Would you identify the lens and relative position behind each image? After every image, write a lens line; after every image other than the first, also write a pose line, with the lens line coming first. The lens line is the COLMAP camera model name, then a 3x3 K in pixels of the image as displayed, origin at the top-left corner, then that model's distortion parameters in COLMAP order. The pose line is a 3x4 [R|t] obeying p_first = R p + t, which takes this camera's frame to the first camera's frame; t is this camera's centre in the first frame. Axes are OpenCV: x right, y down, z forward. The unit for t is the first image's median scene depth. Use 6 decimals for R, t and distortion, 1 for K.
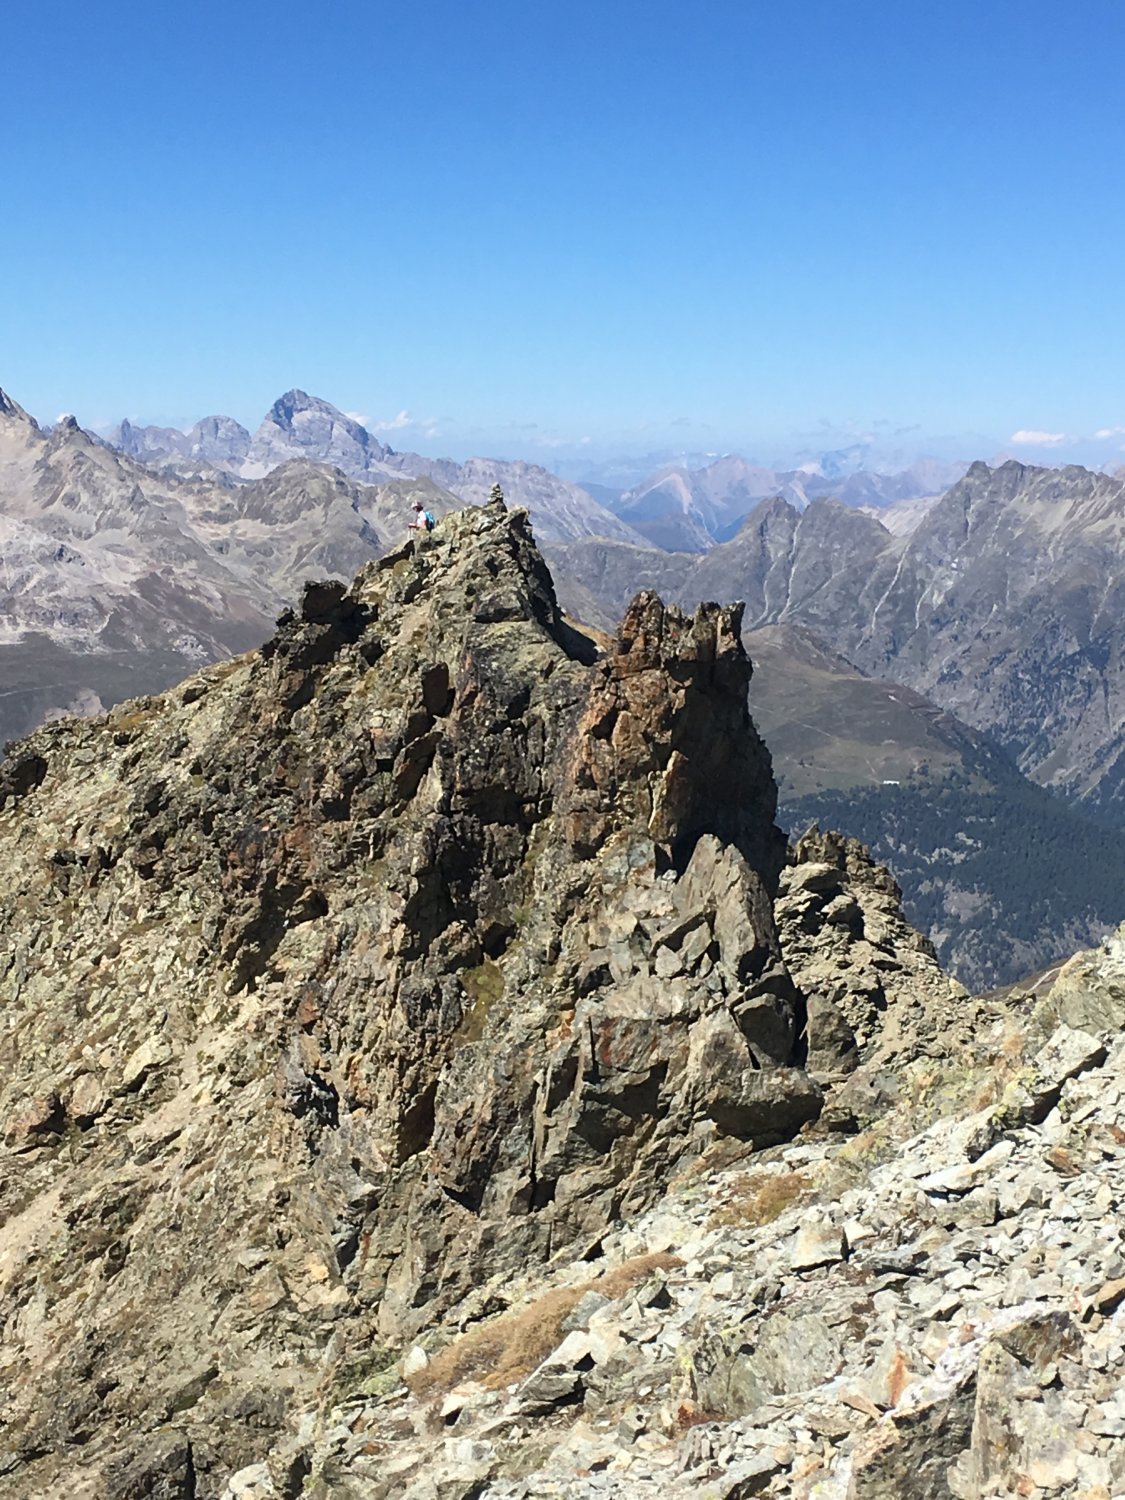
lens RADIAL K [[2853.2, 0, 563.1], [0, 2853.2, 749.3], [0, 0, 1]] dist [0.026914, 0.000000]
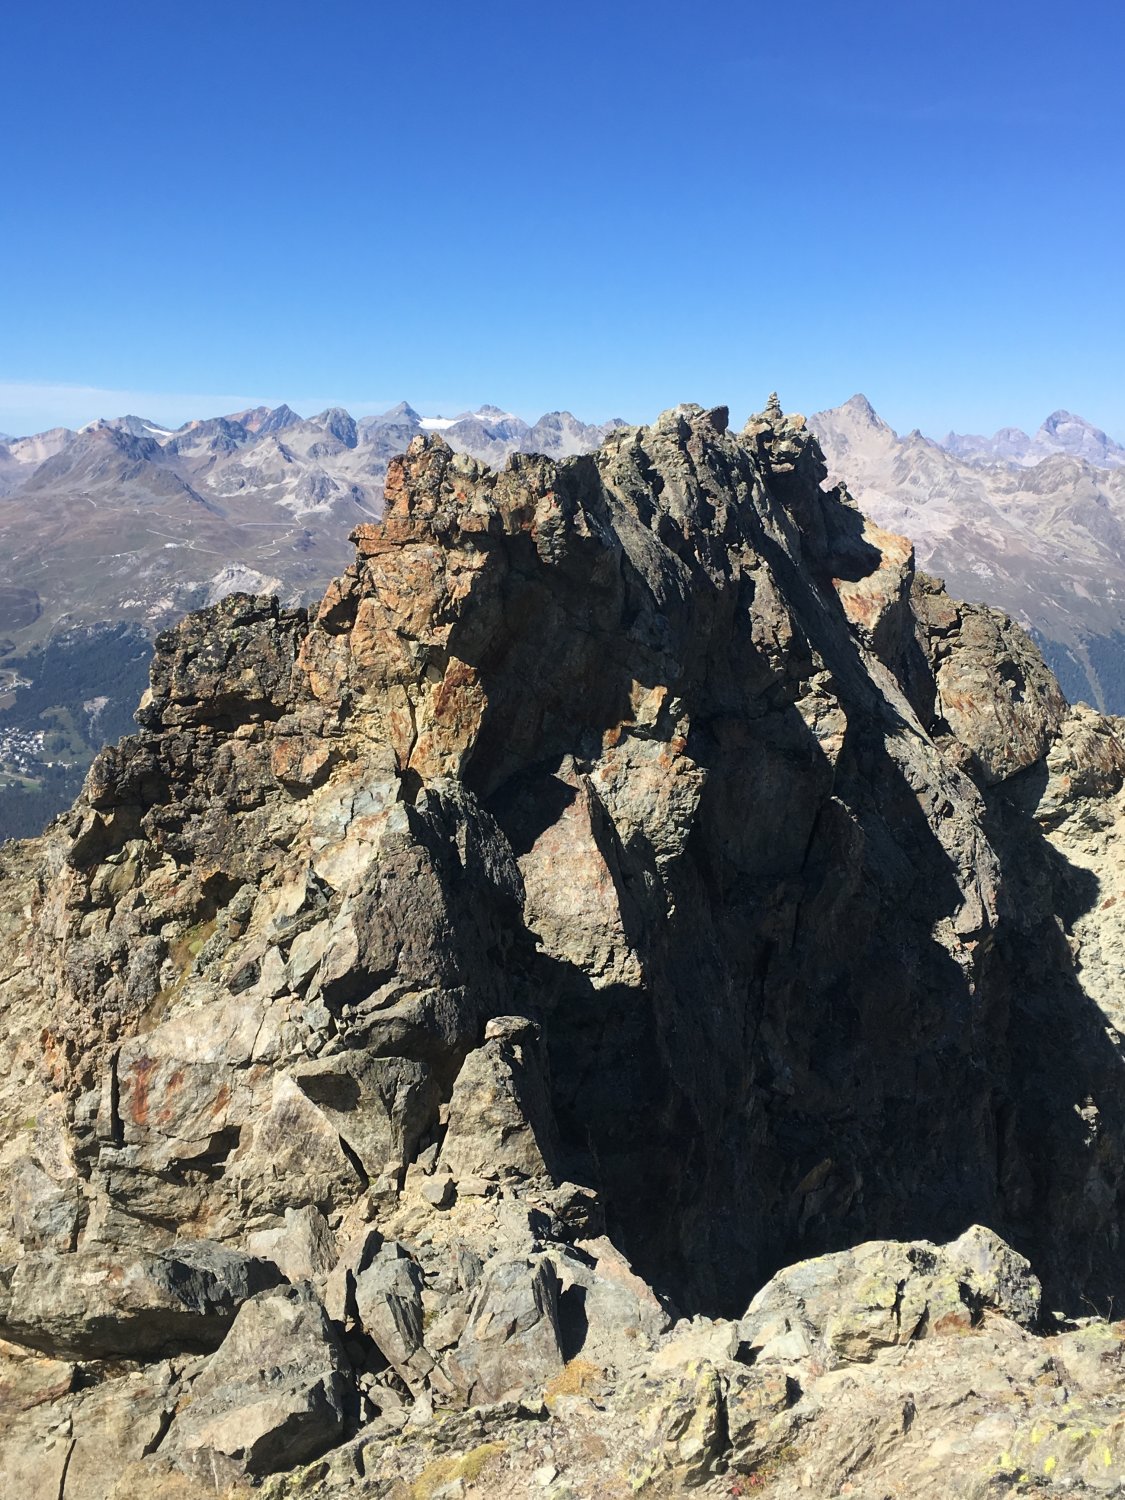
lens RADIAL K [[1682.0, 0, 560.8], [0, 1682.0, 748.2], [0, 0, 1]] dist [0.066521, 0.000000]
pose [[0.930695, 0.055039, -0.361631, 0.226190], [-0.029596, 0.996704, 0.075527, -0.009532], [0.364596, -0.059590, 0.929257, 0.621121]]
